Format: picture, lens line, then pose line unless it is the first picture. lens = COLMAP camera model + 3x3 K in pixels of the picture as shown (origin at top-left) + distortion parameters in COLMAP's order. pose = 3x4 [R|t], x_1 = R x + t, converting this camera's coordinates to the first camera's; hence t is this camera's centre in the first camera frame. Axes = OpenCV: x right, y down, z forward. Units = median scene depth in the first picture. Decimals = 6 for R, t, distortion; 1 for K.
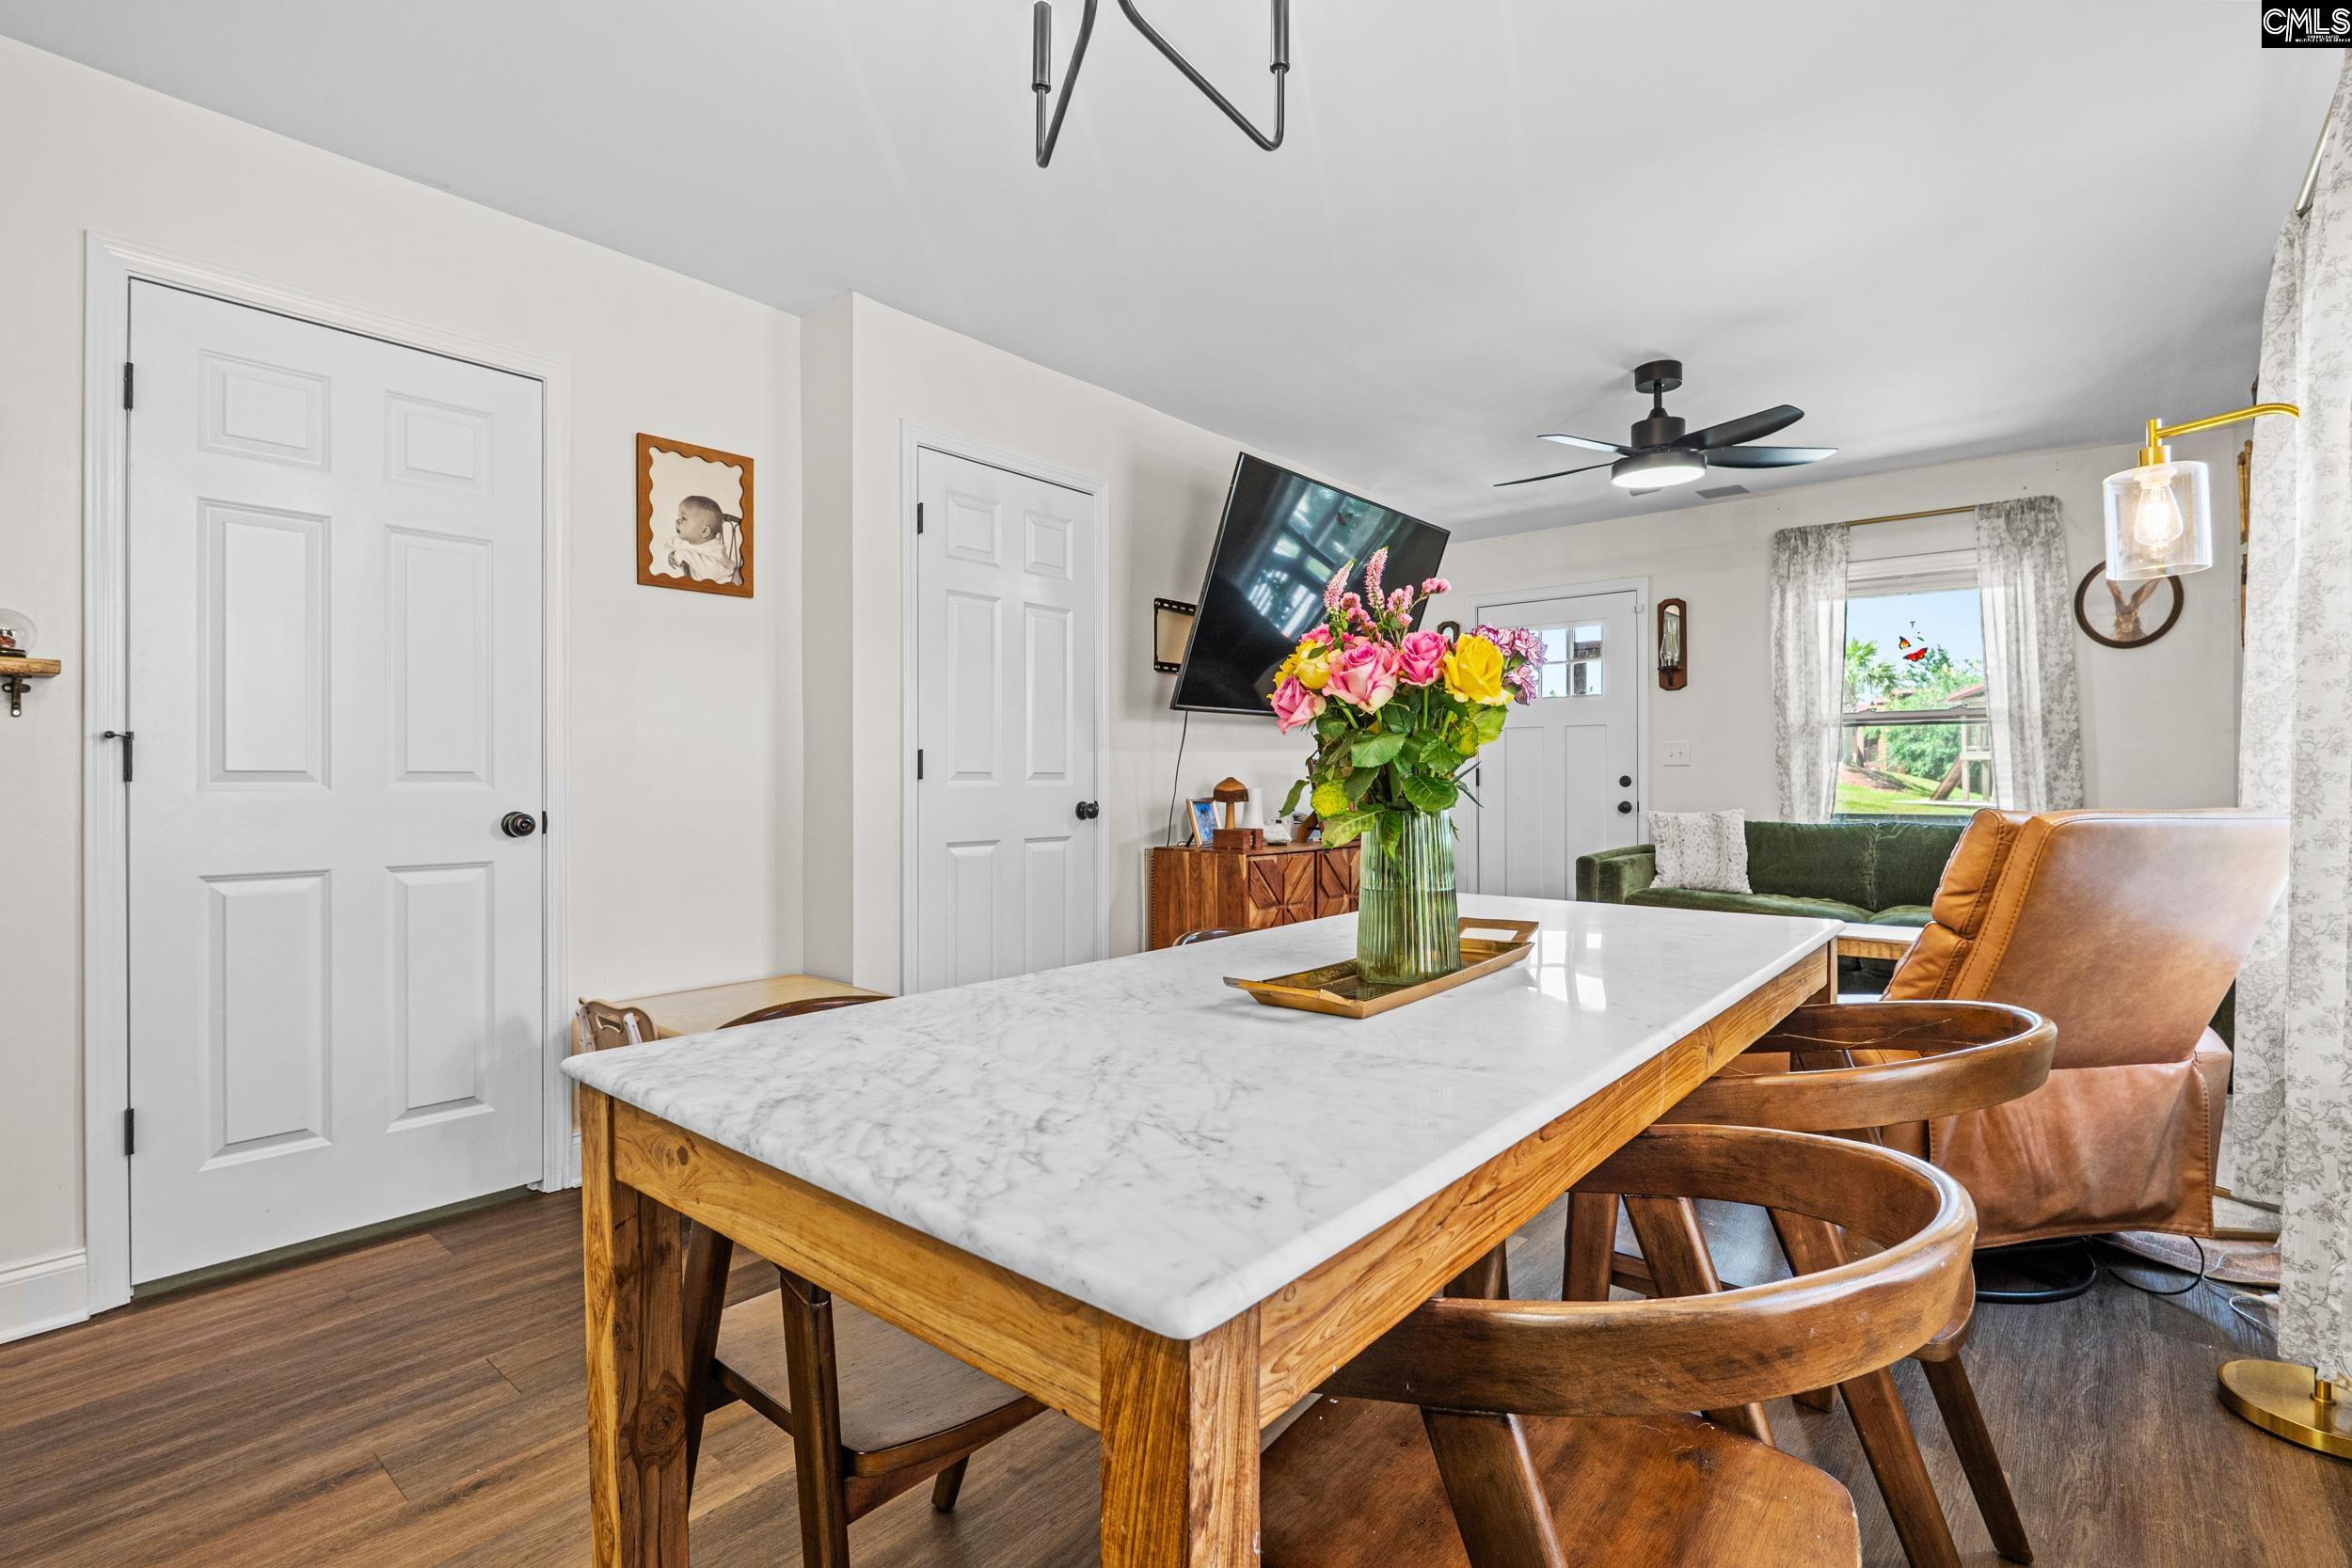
lens RADIAL K [[1093.7, 0, 1173.5], [0, 1093.7, 790.4], [0, 0, 1]] dist [-0.004512, -0.000692]
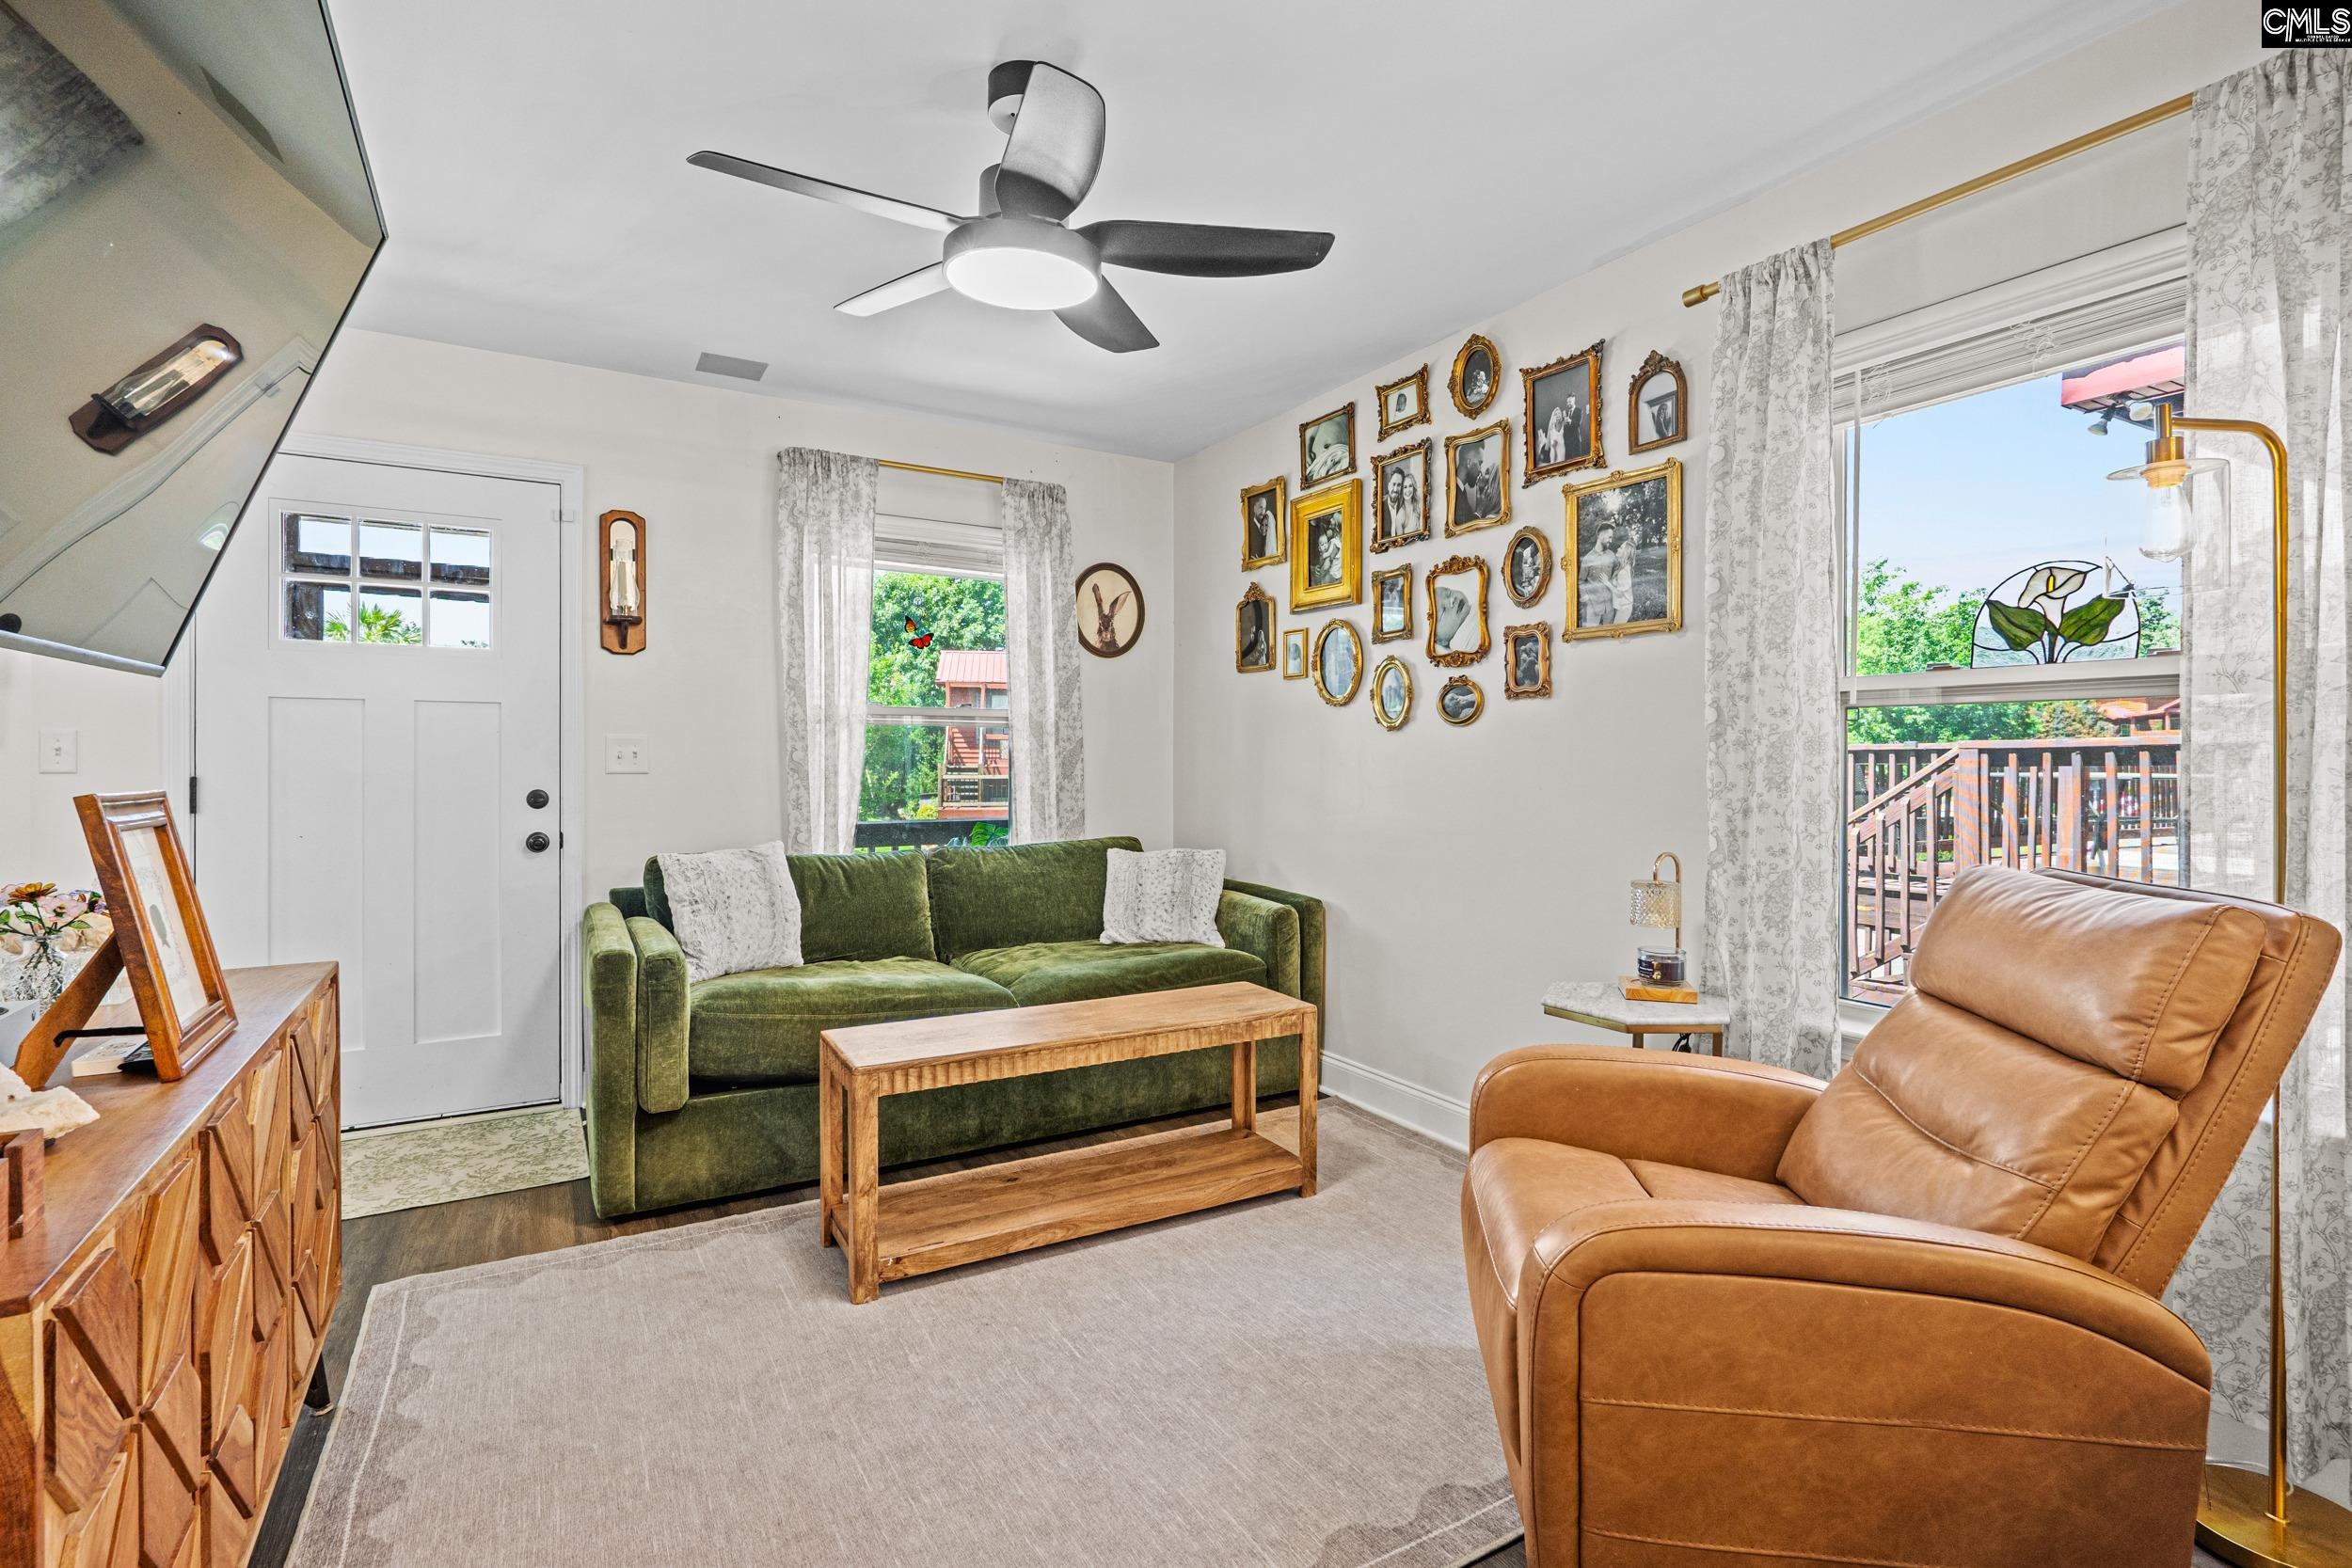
lens RADIAL K [[1093.7, 0, 1181.6], [0, 1093.7, 761.1], [0, 0, 1]] dist [-0.004512, -0.000692]
pose [[0.338434, 0.000342, 0.940990, -0.038877], [0.004303, 0.999989, -0.001911, -0.033438], [-0.940980, 0.004696, 0.338429, 0.586347]]
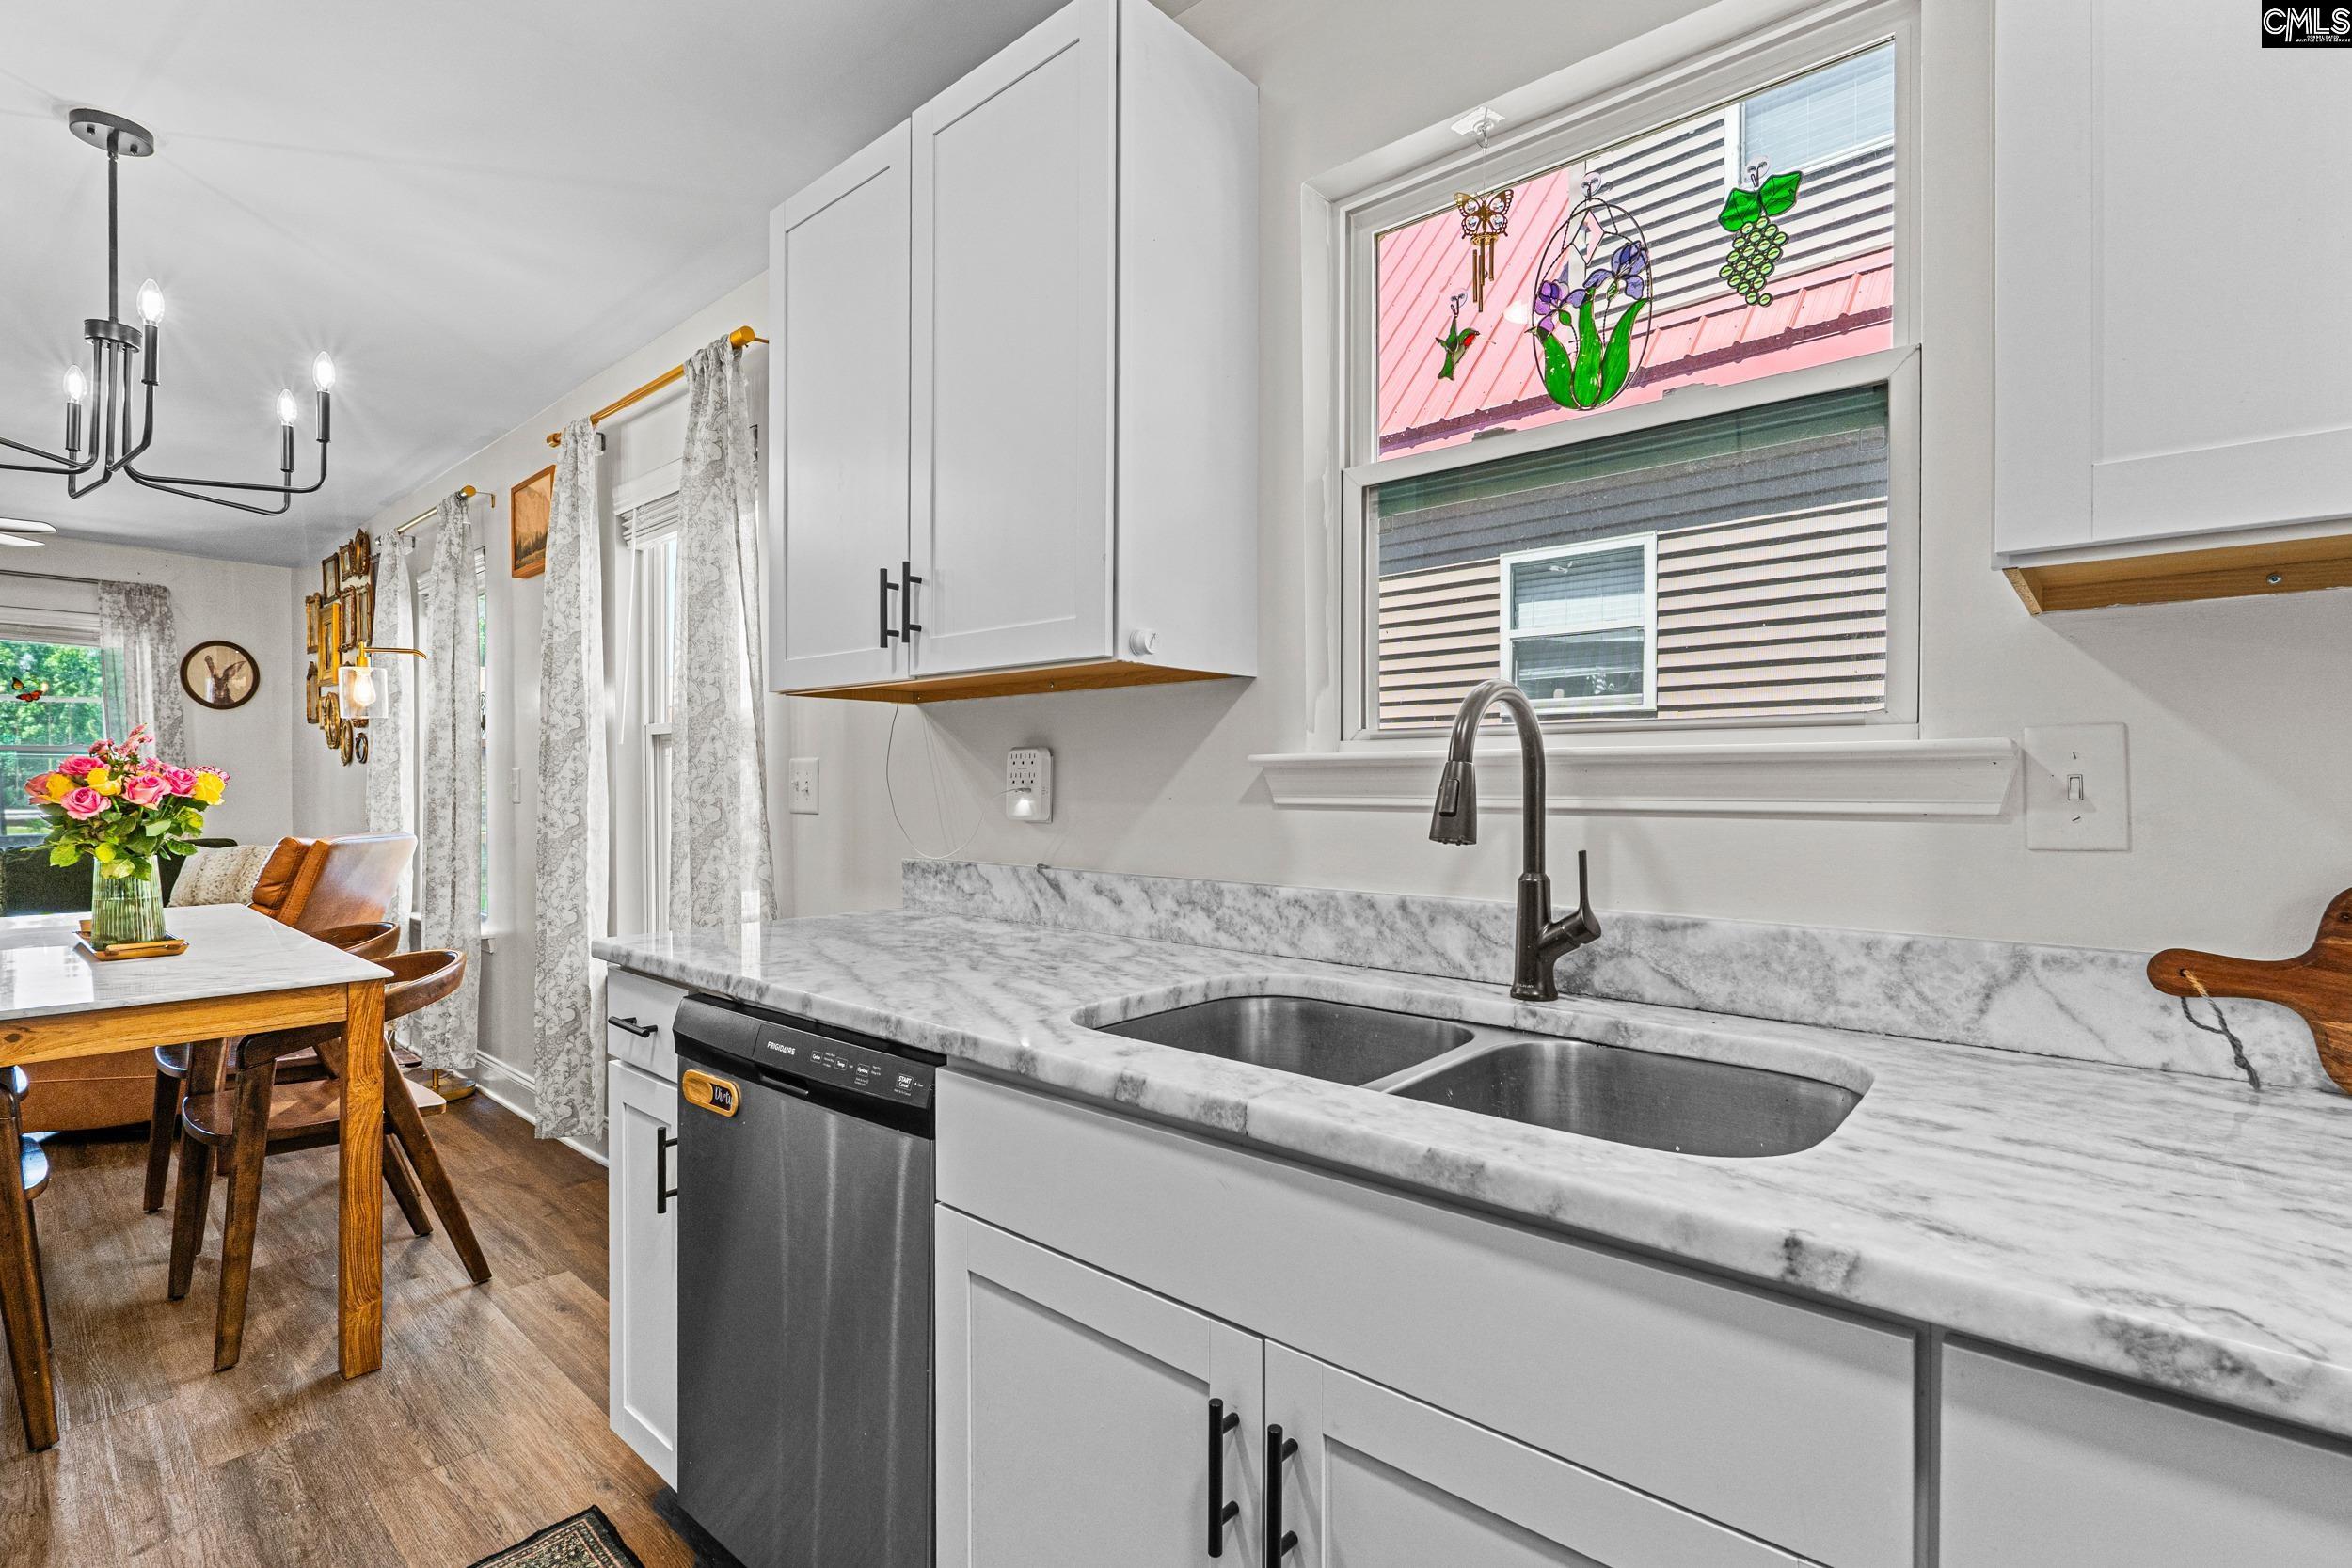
lens RADIAL K [[1093.7, 0, 1173.3], [0, 1093.7, 786.5], [0, 0, 1]] dist [-0.004512, -0.000692]
pose [[0.037973, 0.001796, 0.999277, -0.430813], [0.007459, 0.999970, -0.002081, -0.022318], [-0.999251, 0.007532, 0.037959, -0.236203]]
